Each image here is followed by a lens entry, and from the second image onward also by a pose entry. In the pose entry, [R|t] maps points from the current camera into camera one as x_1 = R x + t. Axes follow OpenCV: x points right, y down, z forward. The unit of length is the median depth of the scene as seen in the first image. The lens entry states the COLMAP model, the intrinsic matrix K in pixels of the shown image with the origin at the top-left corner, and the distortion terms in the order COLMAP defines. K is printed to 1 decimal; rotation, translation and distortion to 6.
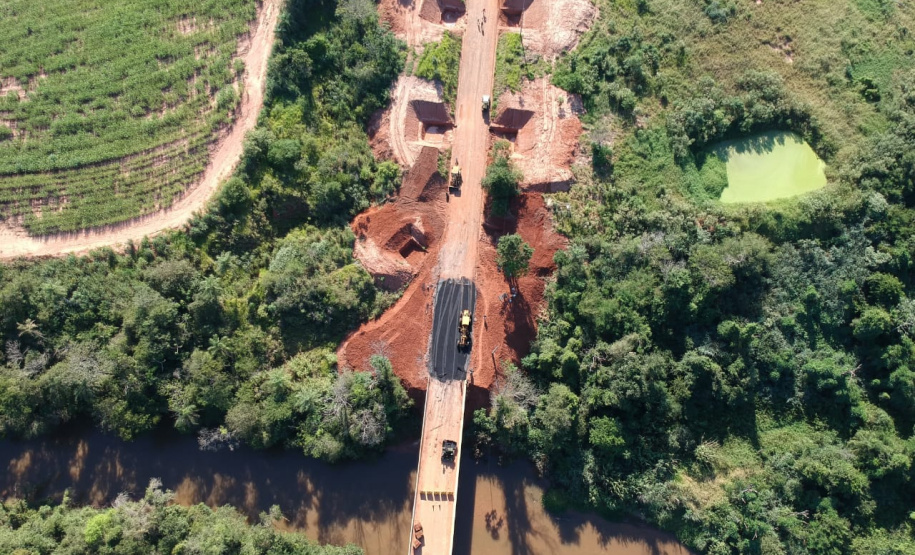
lens RADIAL K [[677.6, 0, 454.0], [0, 677.6, 276.5], [0, 0, 1]] dist [0.073165, -0.151088]
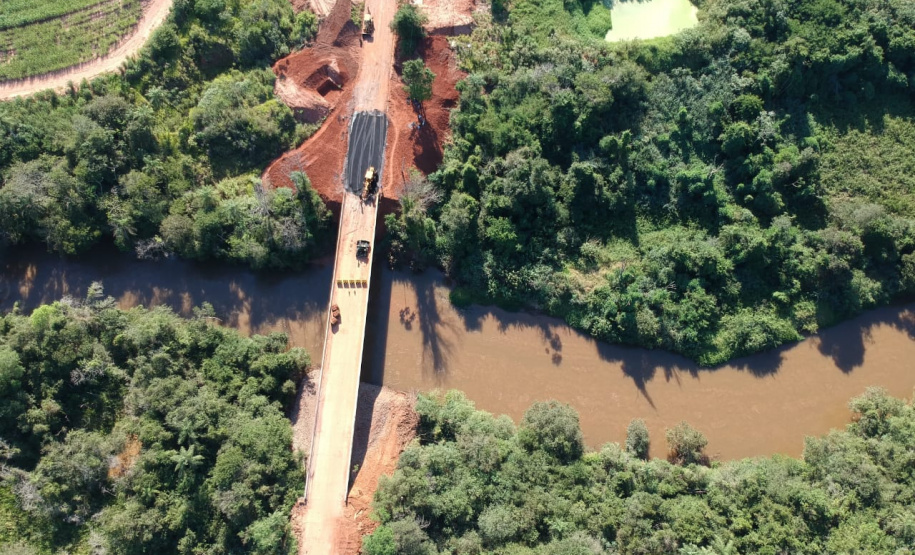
lens RADIAL K [[677.6, 0, 457.5], [0, 677.6, 277.3], [0, 0, 1]] dist [0.073165, -0.151088]
pose [[0.998658, -0.034669, 0.038483, 0.096719], [0.034508, 0.999393, 0.004855, 0.279910], [-0.038628, -0.003520, 0.999247, -0.120735]]
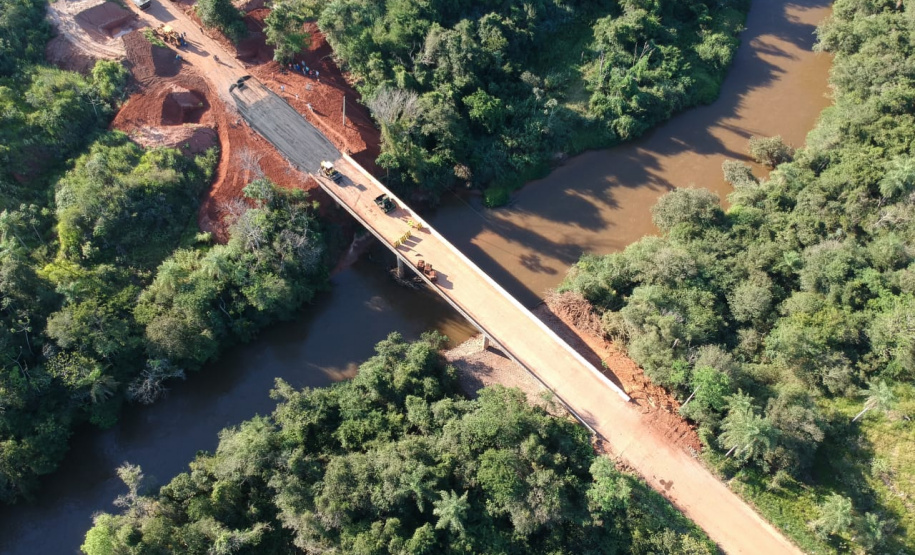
lens RADIAL K [[677.6, 0, 452.7], [0, 677.6, 278.7], [0, 0, 1]] dist [0.073165, -0.151088]
pose [[0.657114, -0.619490, 0.429457, -0.364131], [0.688297, 0.725398, -0.006784, 0.364832], [-0.307325, 0.300051, 0.903062, 0.176749]]
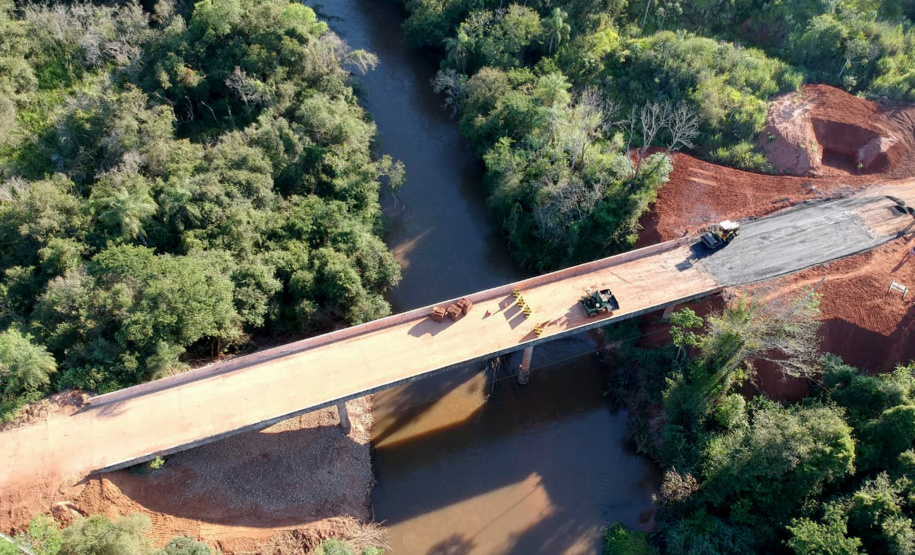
lens RADIAL K [[677.6, 0, 452.1], [0, 677.6, 282.5], [0, 0, 1]] dist [0.073165, -0.151088]
pose [[0.412807, 0.711415, -0.568752, 0.227707], [-0.844655, 0.532660, 0.053210, 0.293613], [0.340806, 0.458434, 0.820786, 0.451866]]
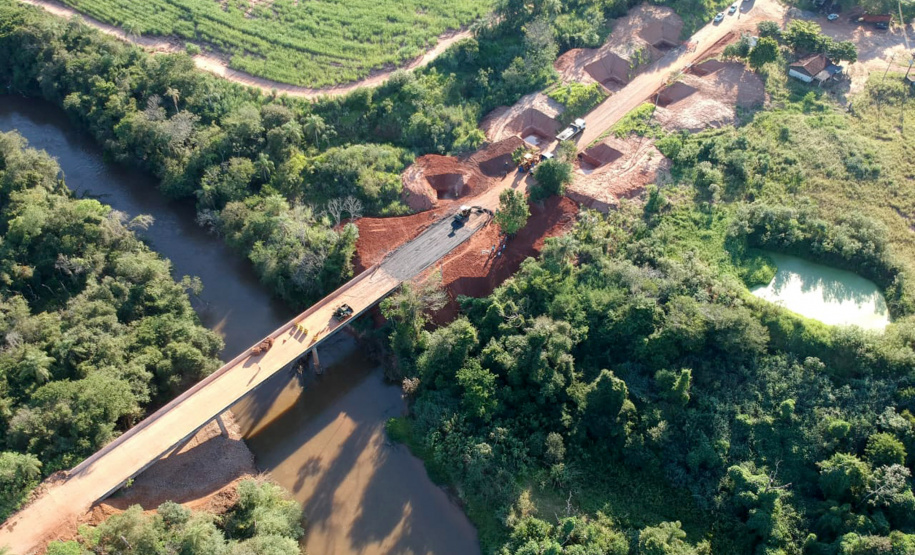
lens RADIAL K [[684.1, 0, 460.6], [0, 684.1, 276.8], [0, 0, 1]] dist [0.066437, -0.142168]
pose [[0.786500, 0.444611, -0.428648, 0.501383], [-0.572426, 0.785343, -0.235721, 0.324899], [0.231832, 0.430763, 0.872179, 0.115101]]
